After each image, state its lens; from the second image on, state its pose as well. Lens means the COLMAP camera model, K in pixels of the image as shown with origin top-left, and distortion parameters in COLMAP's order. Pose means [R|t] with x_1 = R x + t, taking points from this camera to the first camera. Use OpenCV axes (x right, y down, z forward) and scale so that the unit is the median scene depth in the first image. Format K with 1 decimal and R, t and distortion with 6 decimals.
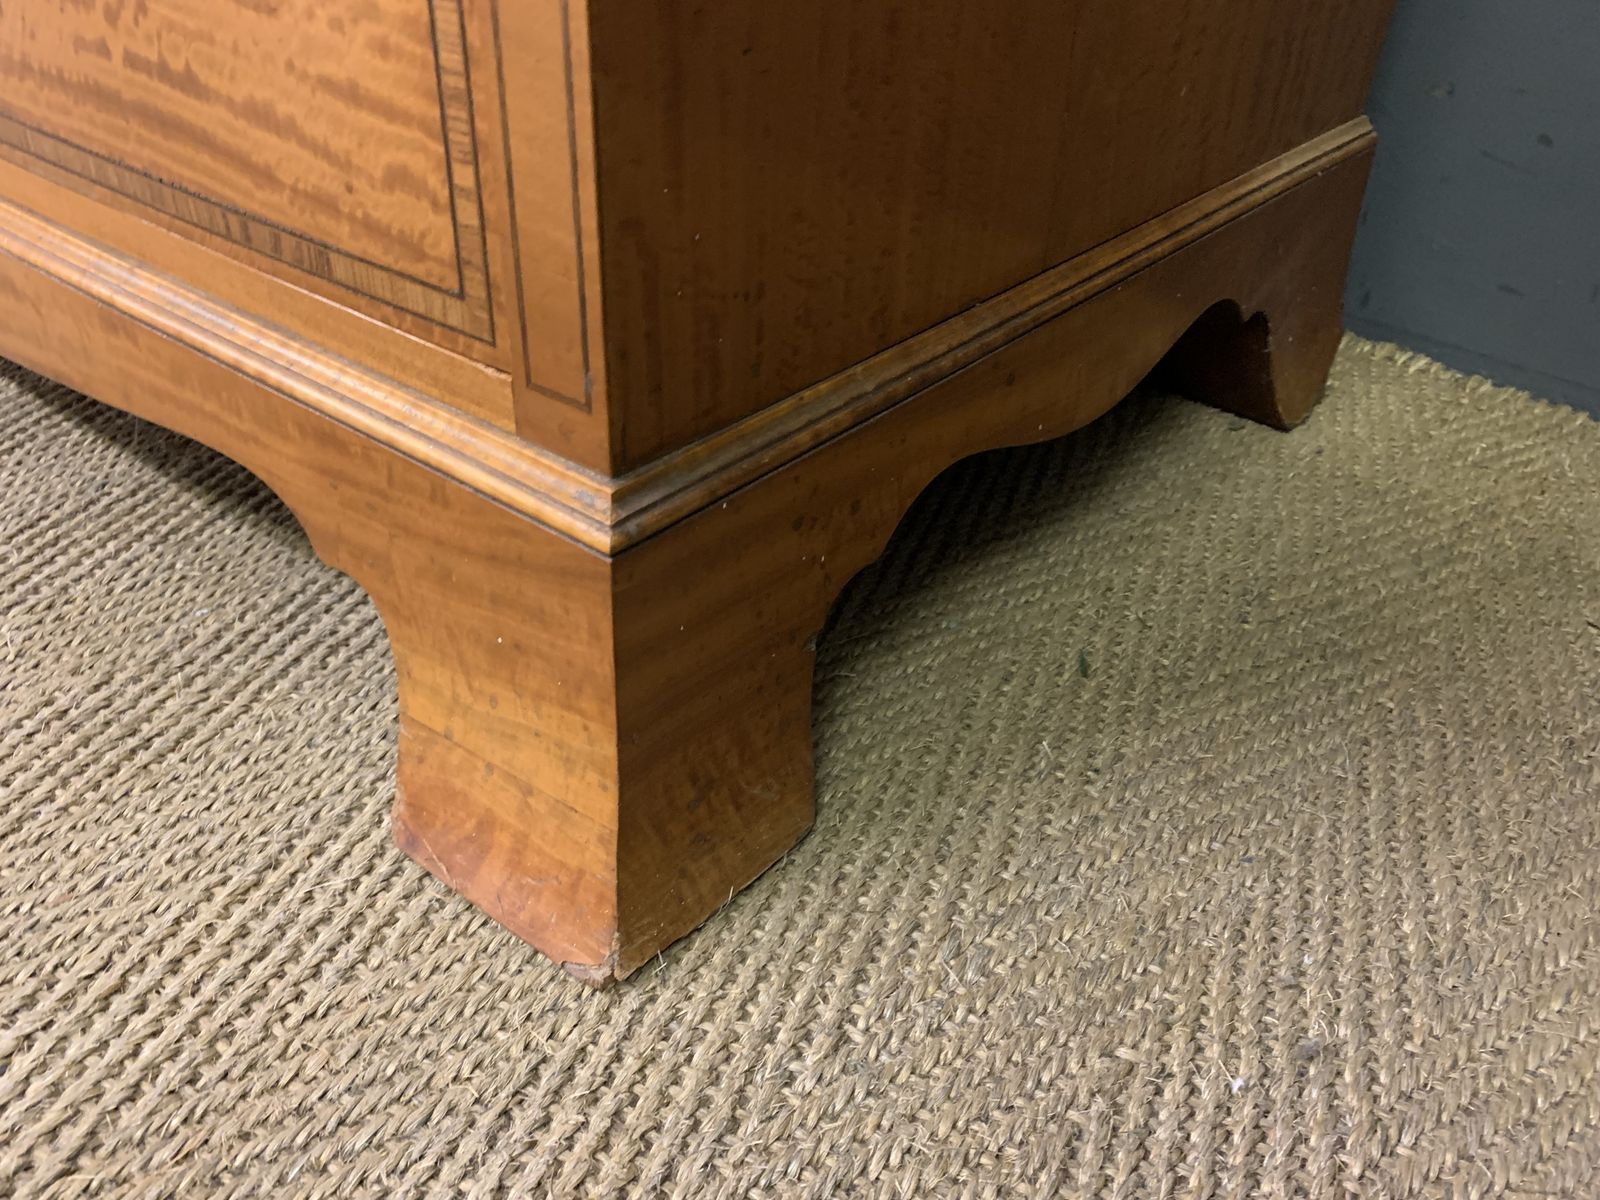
lens RADIAL K [[1261.3, 0, 804.6], [0, 1261.3, 597.4], [0, 0, 1]] dist [0.001496, -0.000782]
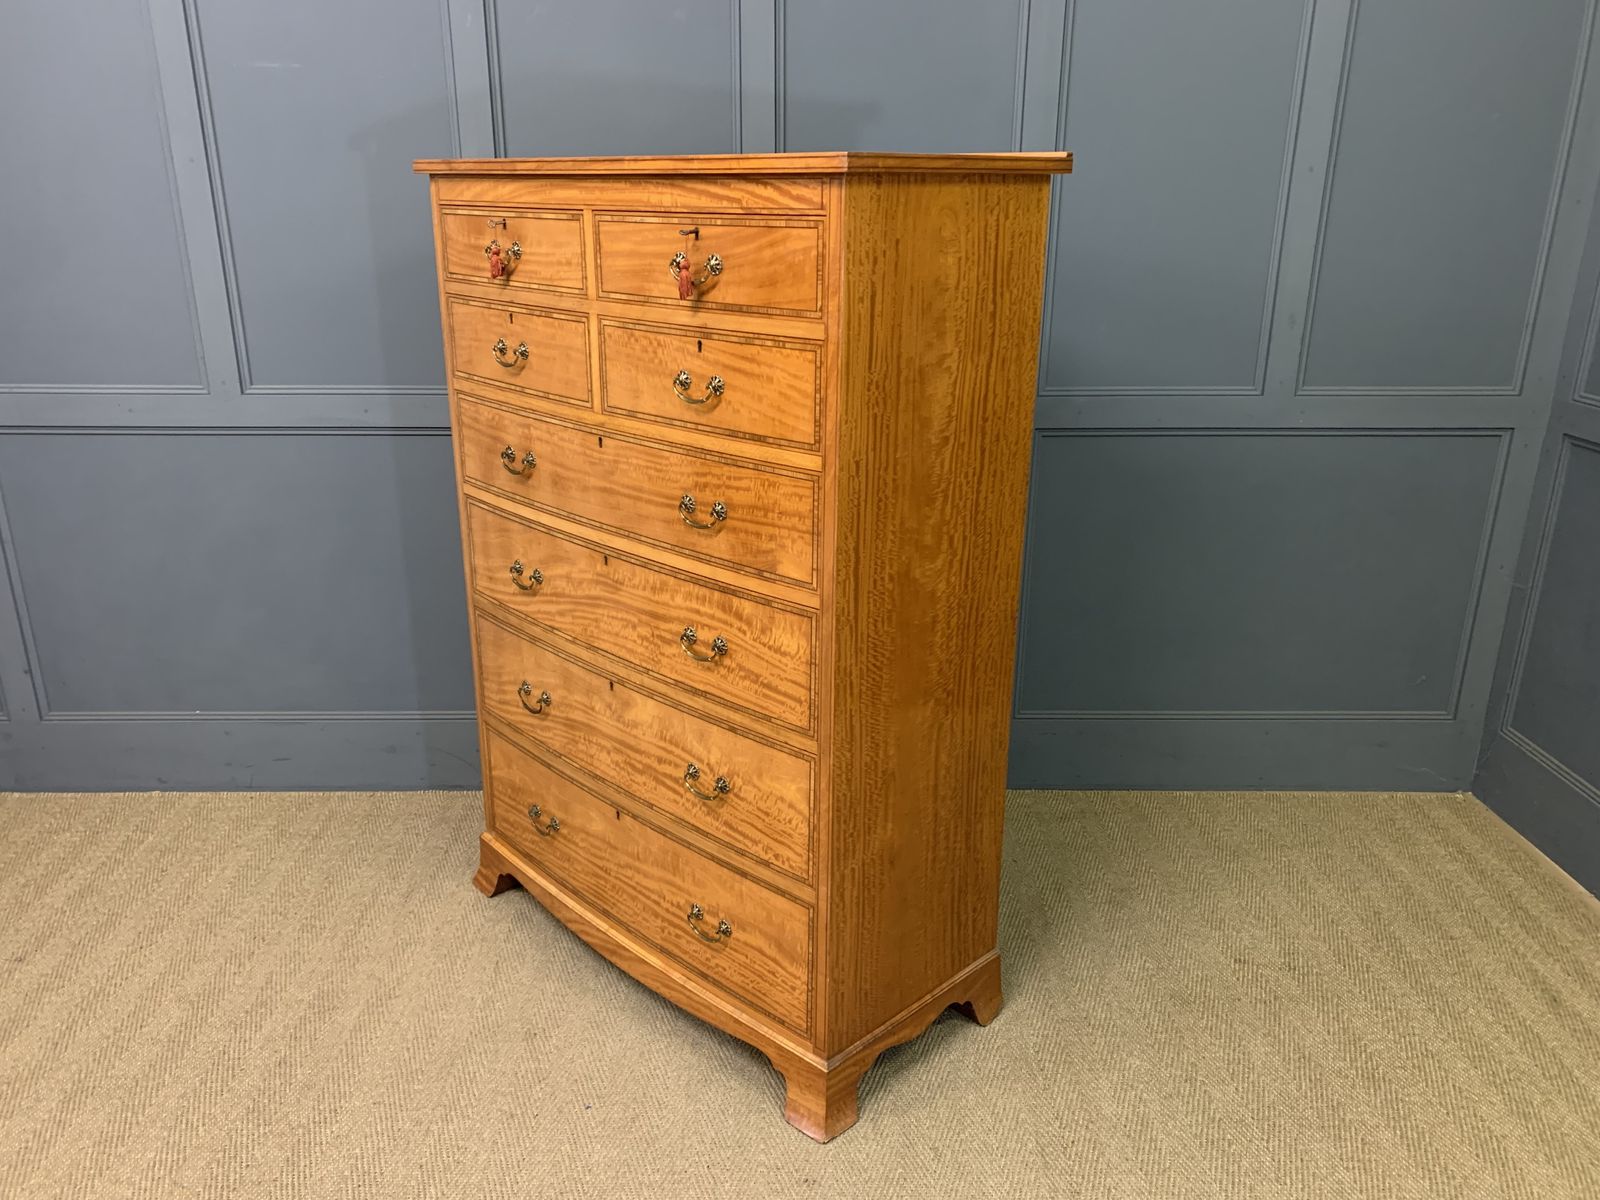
lens RADIAL K [[1225.0, 0, 802.8], [0, 1225.0, 603.8], [0, 0, 1]] dist [0.028645, -0.014466]
pose [[0.995617, -0.011000, -0.092875, 0.345041], [-0.017649, 0.953119, -0.302081, -0.406907], [0.091844, 0.302396, 0.948747, -5.707482]]
